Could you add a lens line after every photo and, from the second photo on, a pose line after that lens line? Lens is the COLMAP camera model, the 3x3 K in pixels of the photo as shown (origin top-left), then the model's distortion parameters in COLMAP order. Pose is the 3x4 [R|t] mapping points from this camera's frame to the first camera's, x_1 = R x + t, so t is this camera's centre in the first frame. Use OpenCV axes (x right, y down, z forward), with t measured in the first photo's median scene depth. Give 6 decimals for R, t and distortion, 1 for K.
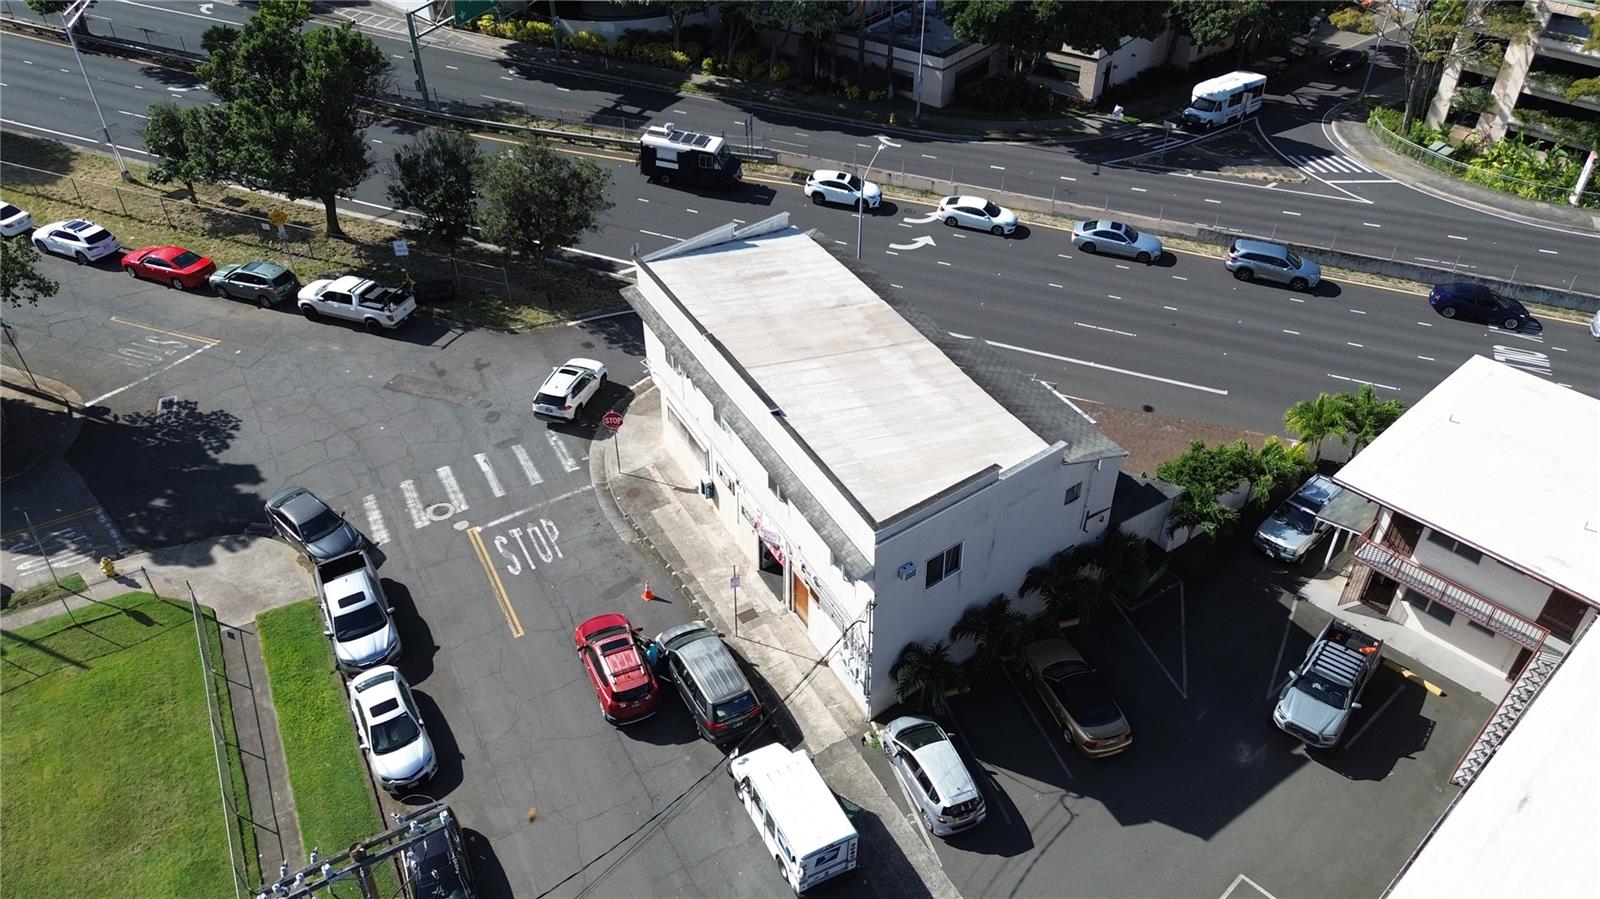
lens RADIAL K [[1133.7, 0, 800.0], [0, 1133.7, 449.5], [0, 0, 1]] dist [0.067091, -0.060811]
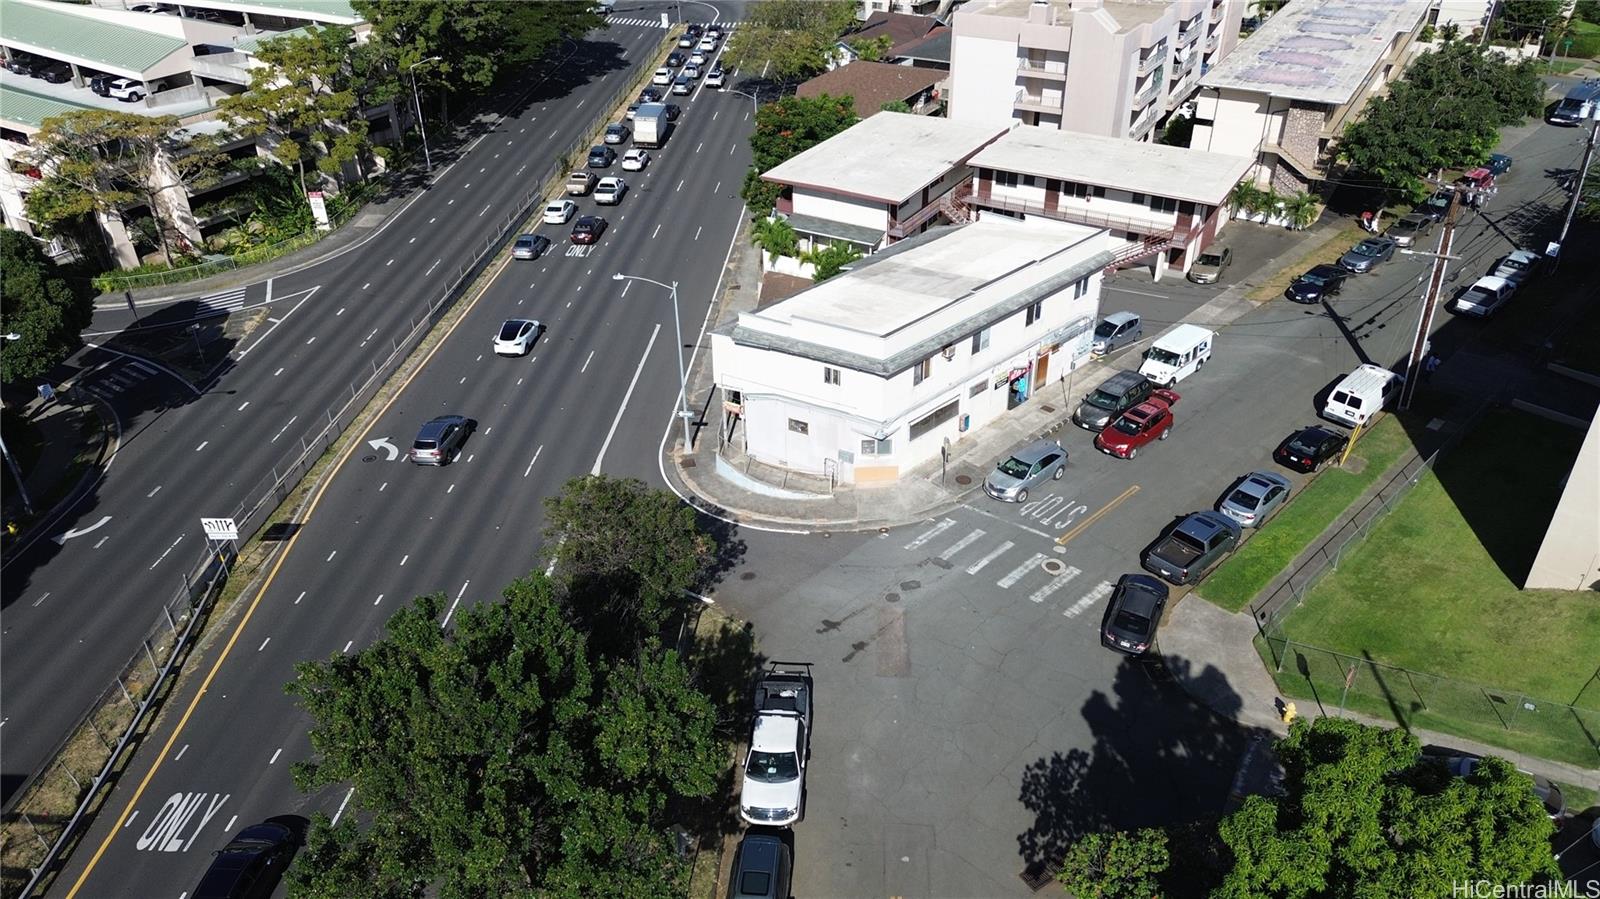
lens RADIAL K [[1133.7, 0, 800.0], [0, 1133.7, 449.5], [0, 0, 1]] dist [0.067091, -0.060811]
pose [[-0.289003, -0.497818, 0.817713, -1.068871], [0.588576, 0.581260, 0.561886, -0.765855], [-0.755020, 0.643673, 0.125018, 0.937561]]
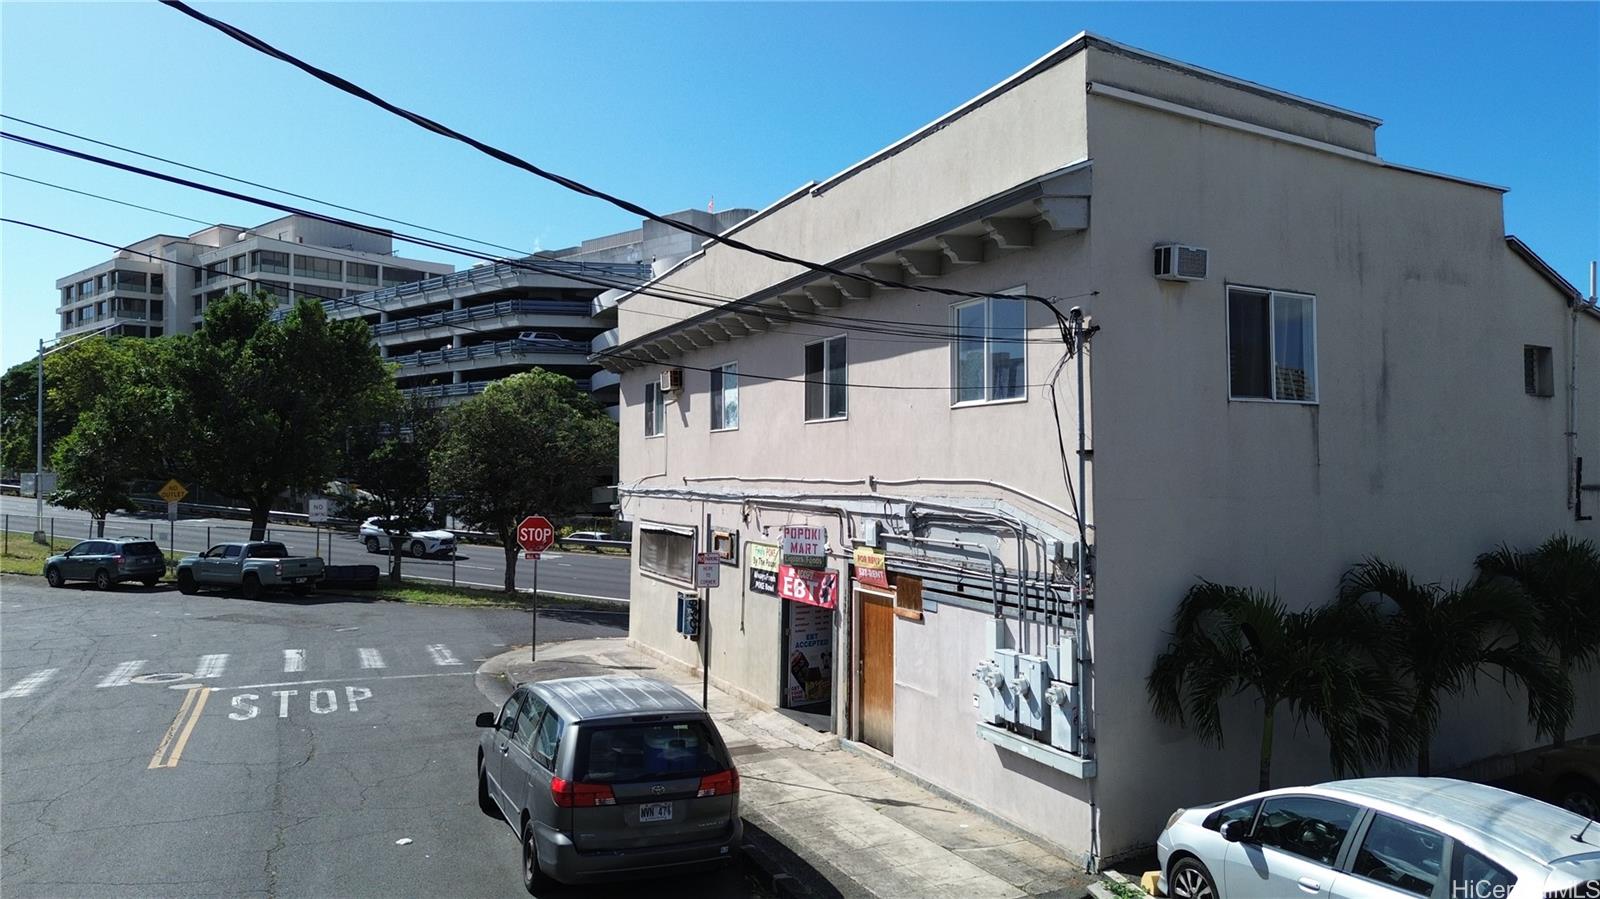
lens RADIAL K [[1133.7, 0, 800.0], [0, 1133.7, 449.5], [0, 0, 1]] dist [0.067091, -0.060811]
pose [[0.997101, 0.006499, -0.075806, 0.003375], [-0.052244, 0.782798, -0.620079, 0.264903], [0.055311, 0.622242, 0.780869, 0.534673]]
